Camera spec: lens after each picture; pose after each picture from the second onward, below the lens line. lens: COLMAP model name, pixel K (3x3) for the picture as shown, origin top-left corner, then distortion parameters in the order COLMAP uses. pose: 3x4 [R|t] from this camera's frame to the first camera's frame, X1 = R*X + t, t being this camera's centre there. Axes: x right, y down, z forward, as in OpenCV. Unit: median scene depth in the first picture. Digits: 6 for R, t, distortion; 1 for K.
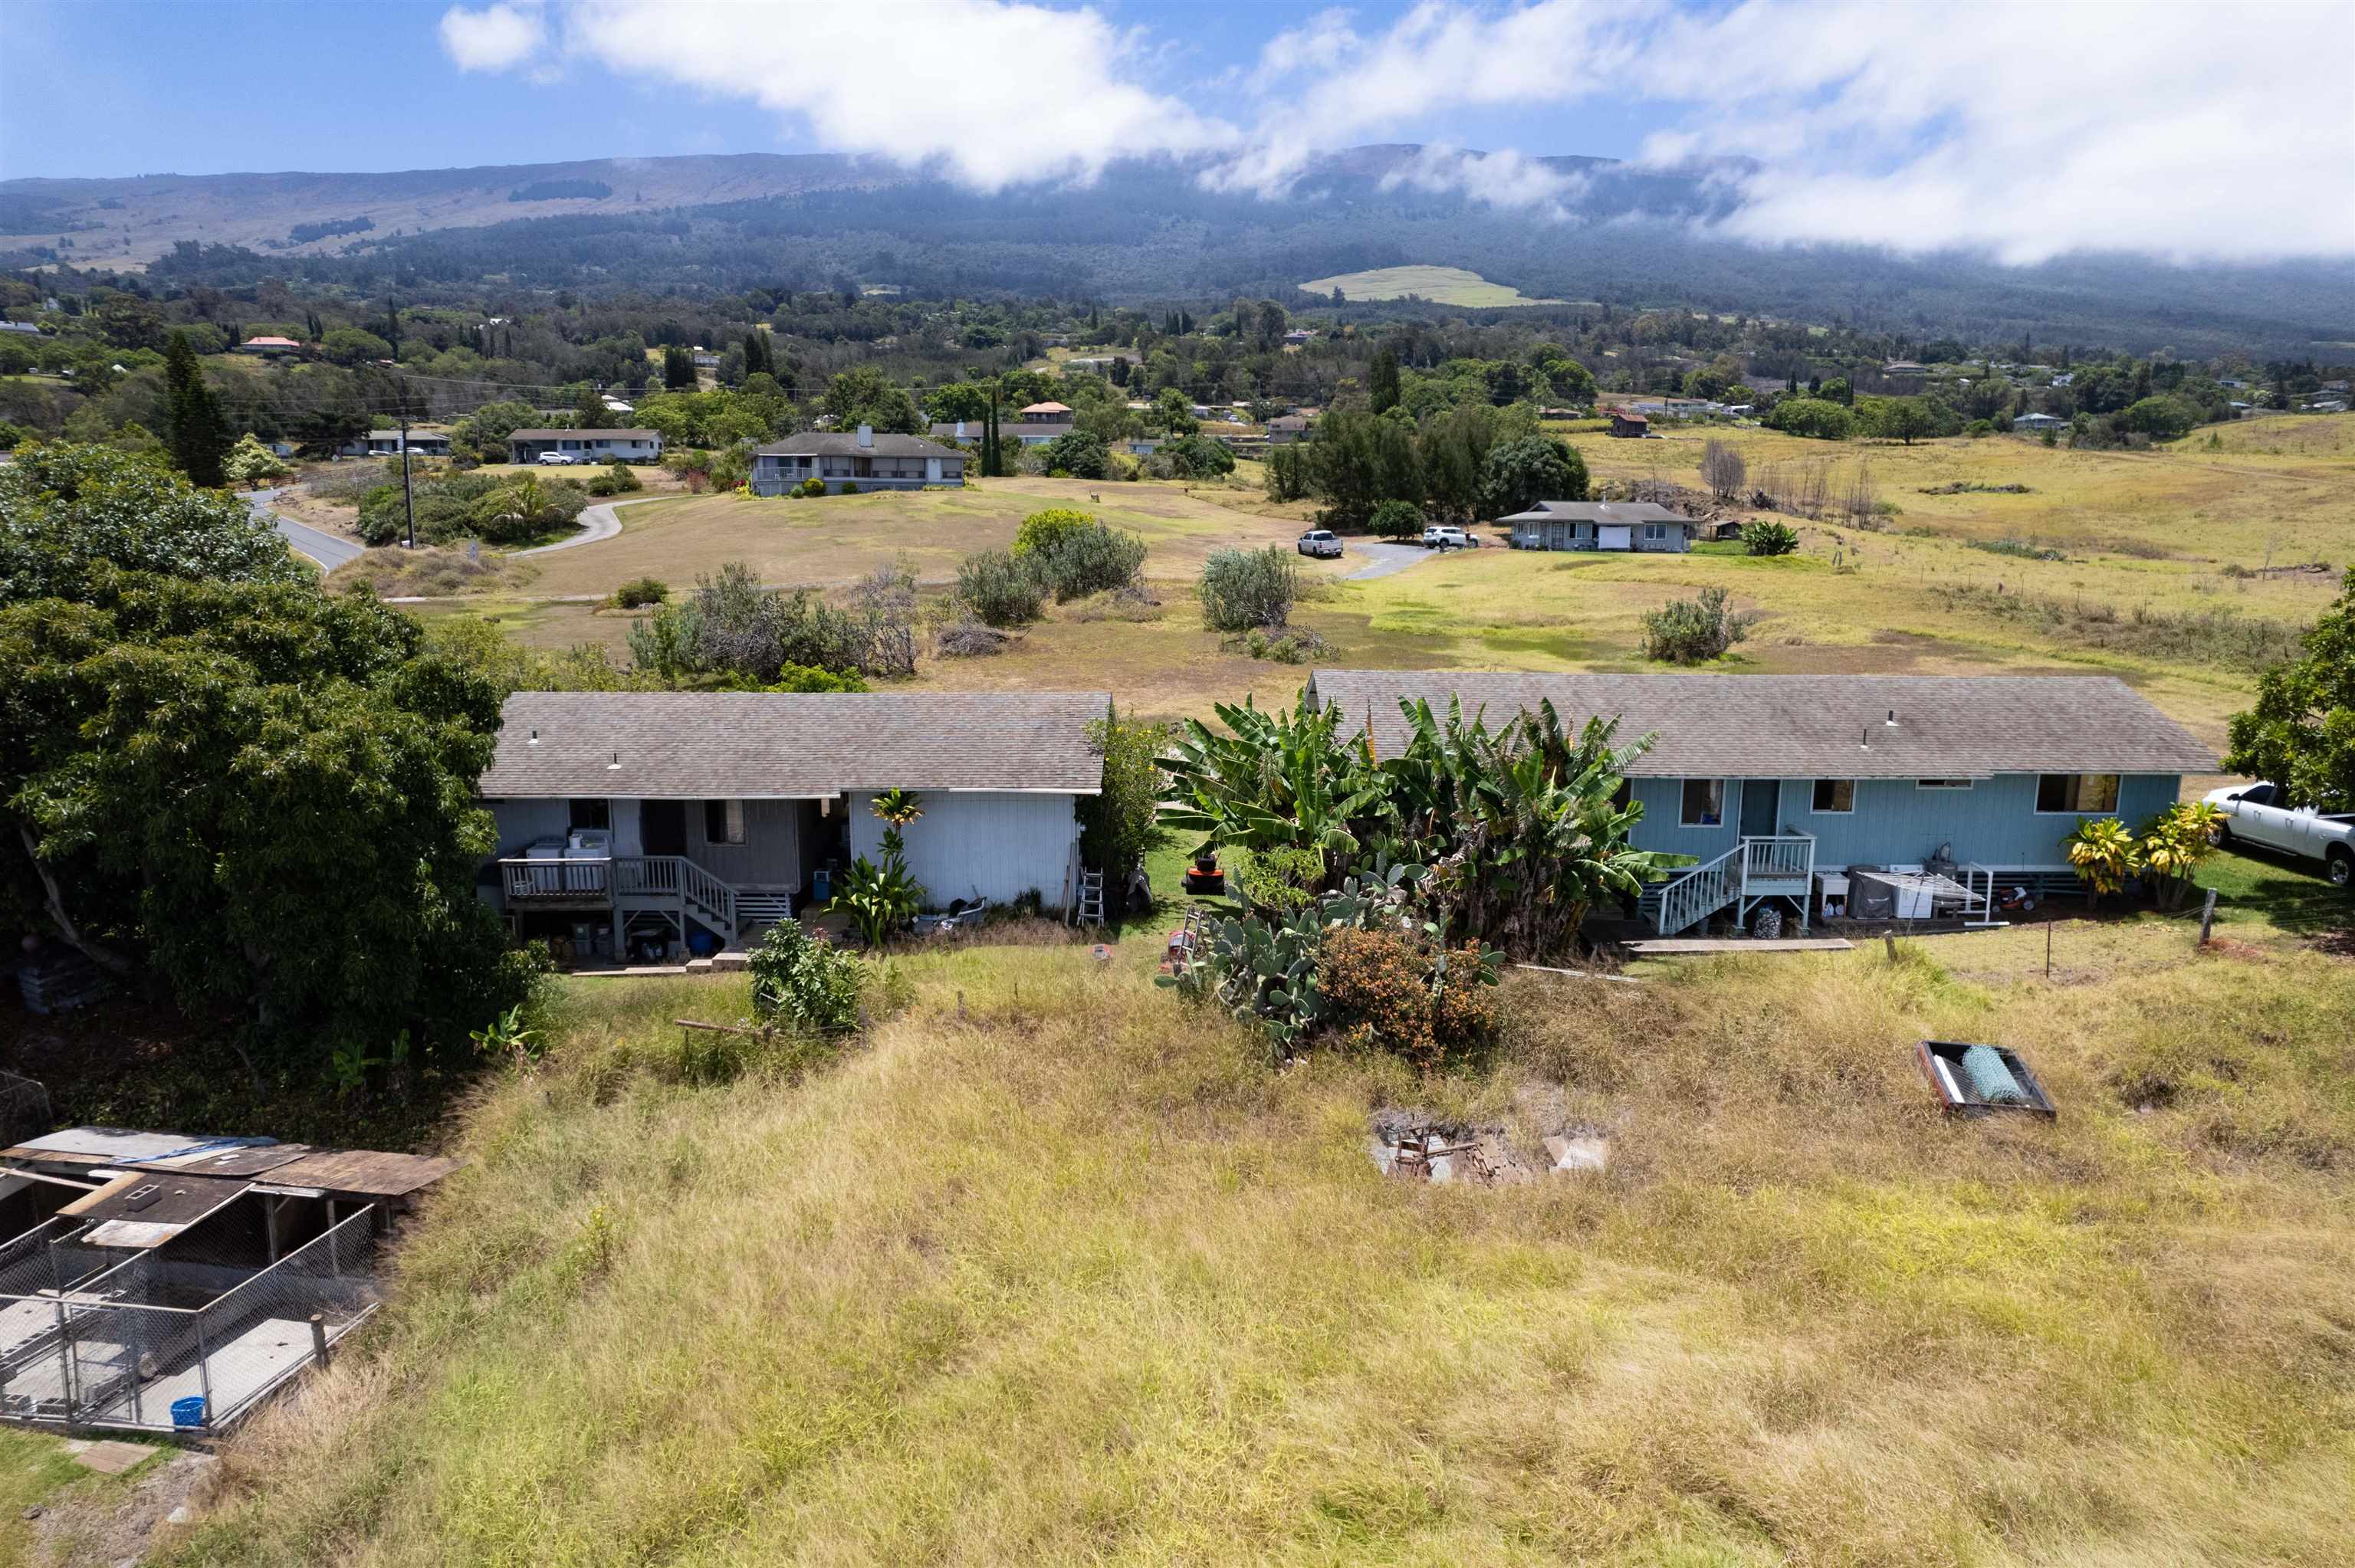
lens RADIAL K [[1504.4, 0, 1178.9], [0, 1504.4, 807.6], [0, 0, 1]] dist [-0.082924, 0.074374]
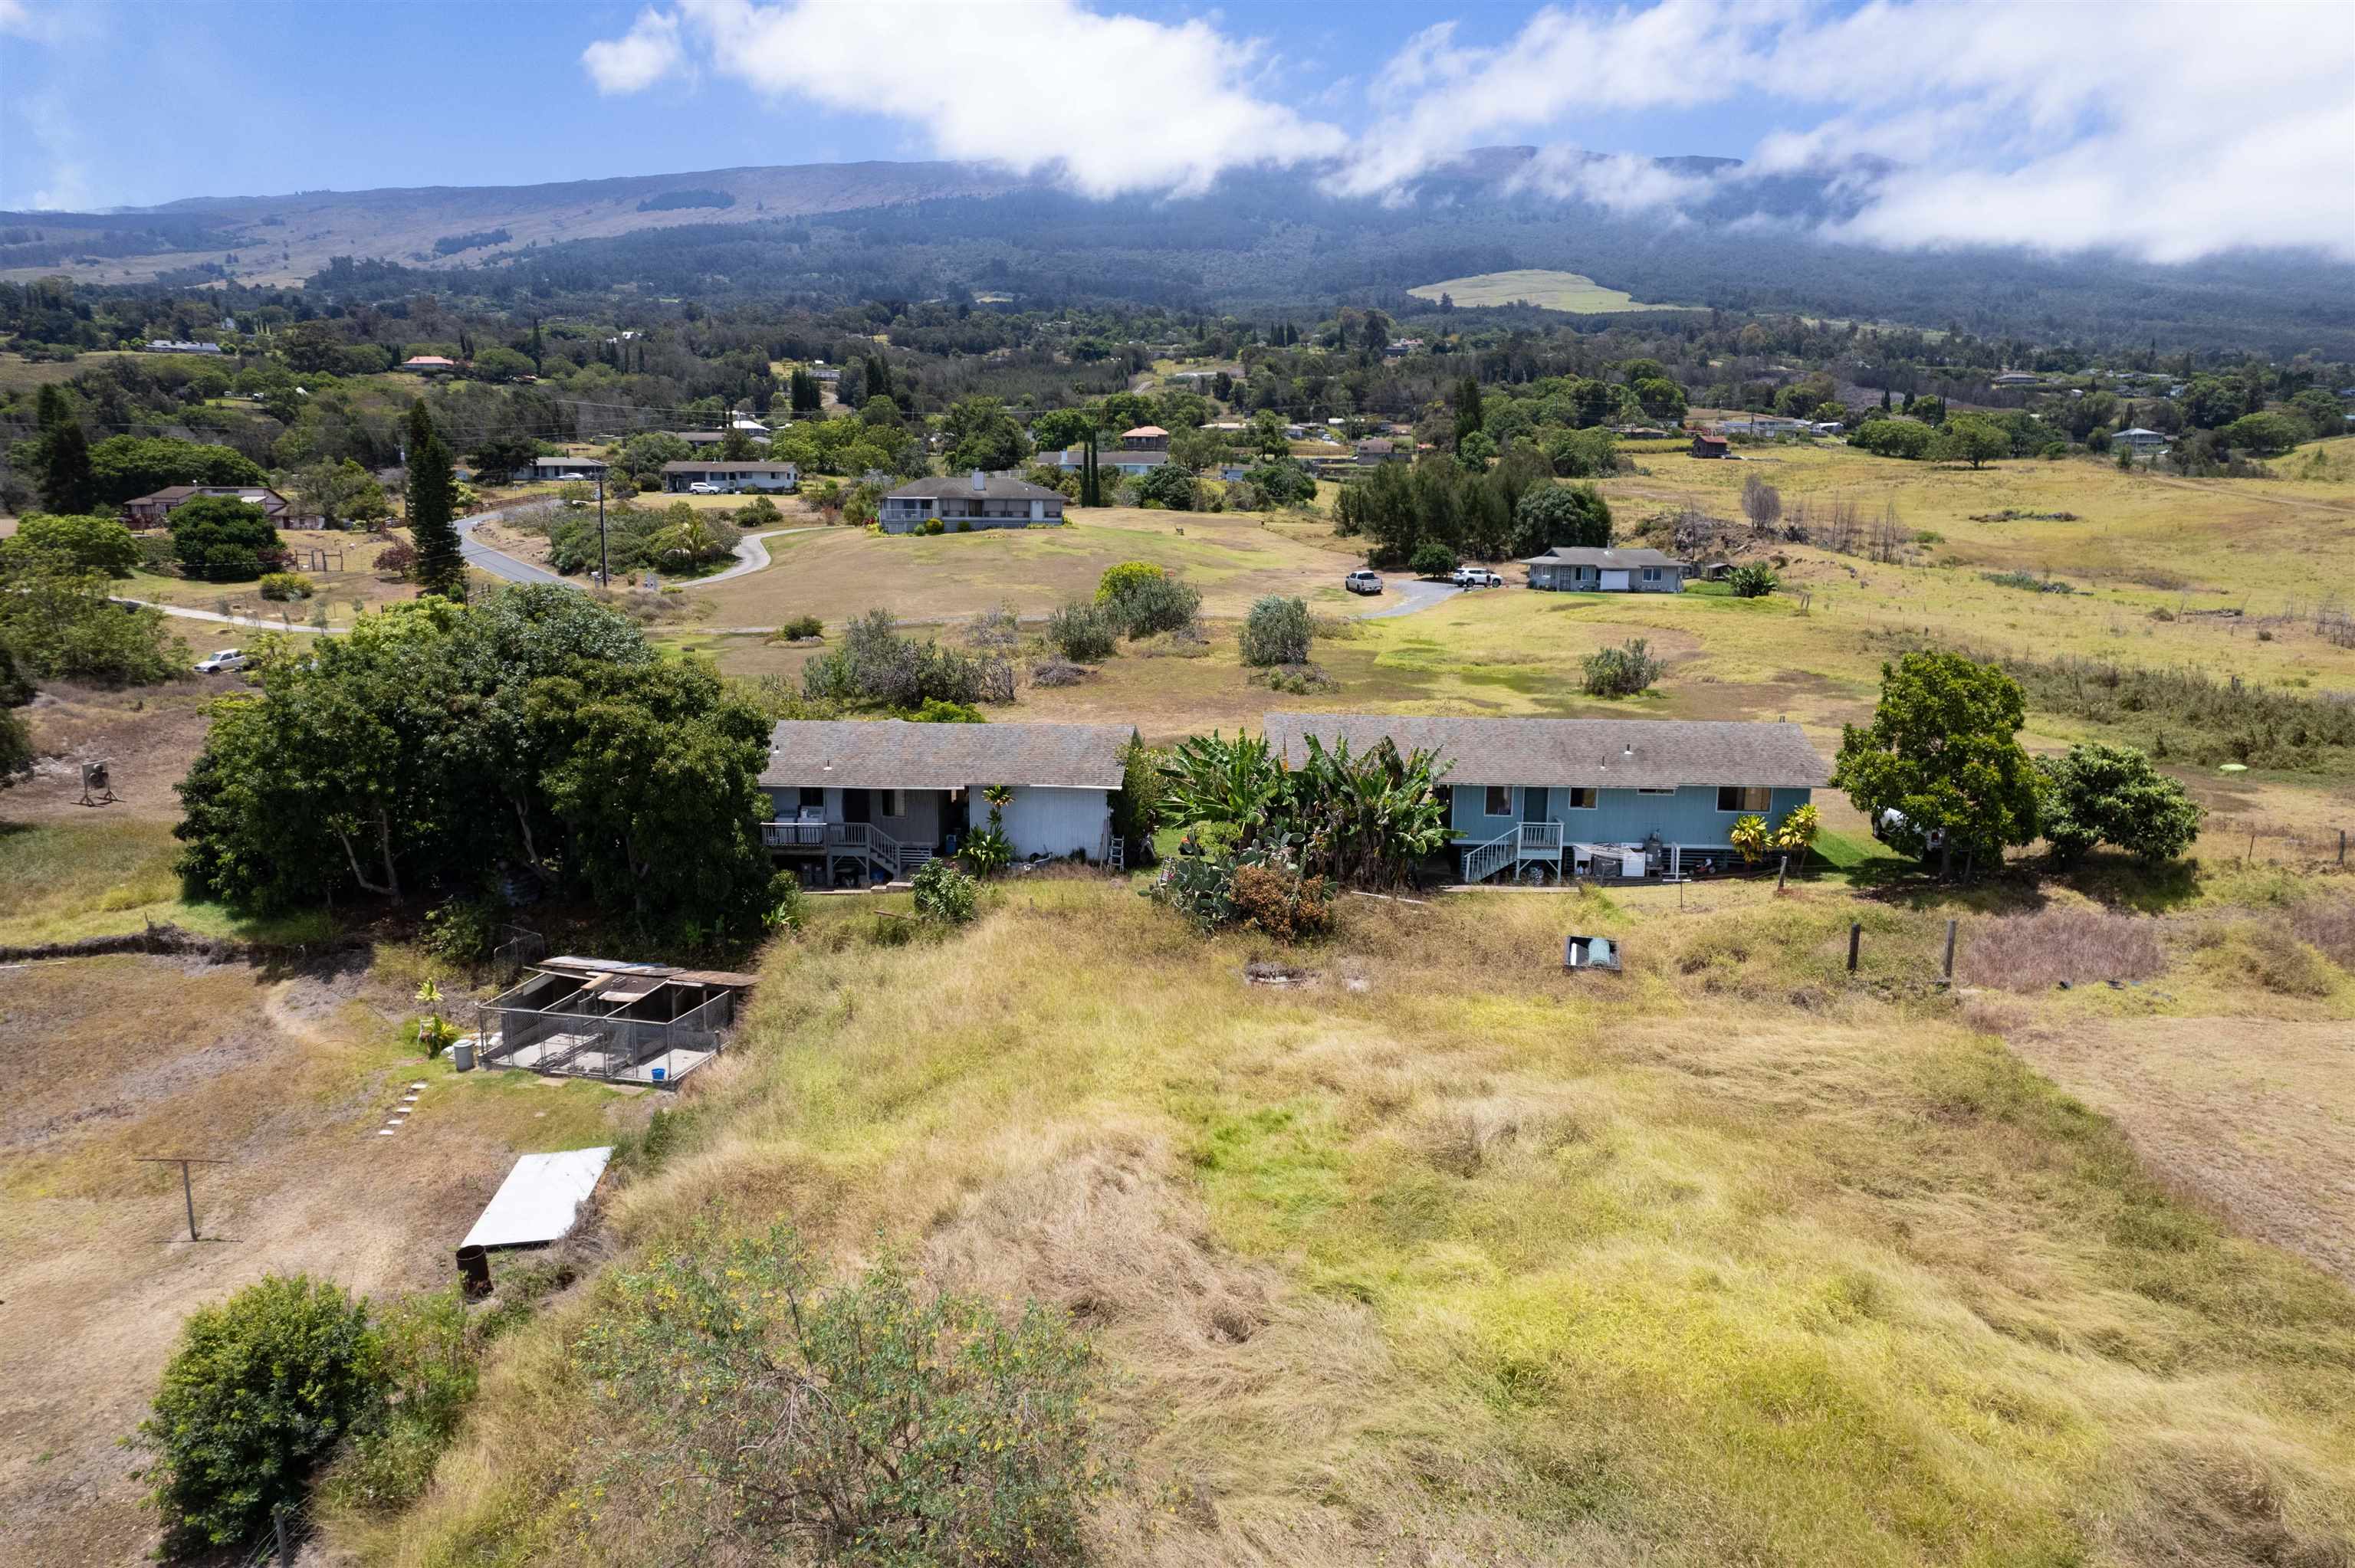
lens RADIAL K [[1504.4, 0, 1178.9], [0, 1504.4, 807.6], [0, 0, 1]] dist [-0.082924, 0.074374]
pose [[0.997519, 0.016518, -0.068434, 0.019361], [-0.016634, 0.999861, -0.001124, 0.001803], [0.068406, 0.002259, 0.997655, -0.099630]]
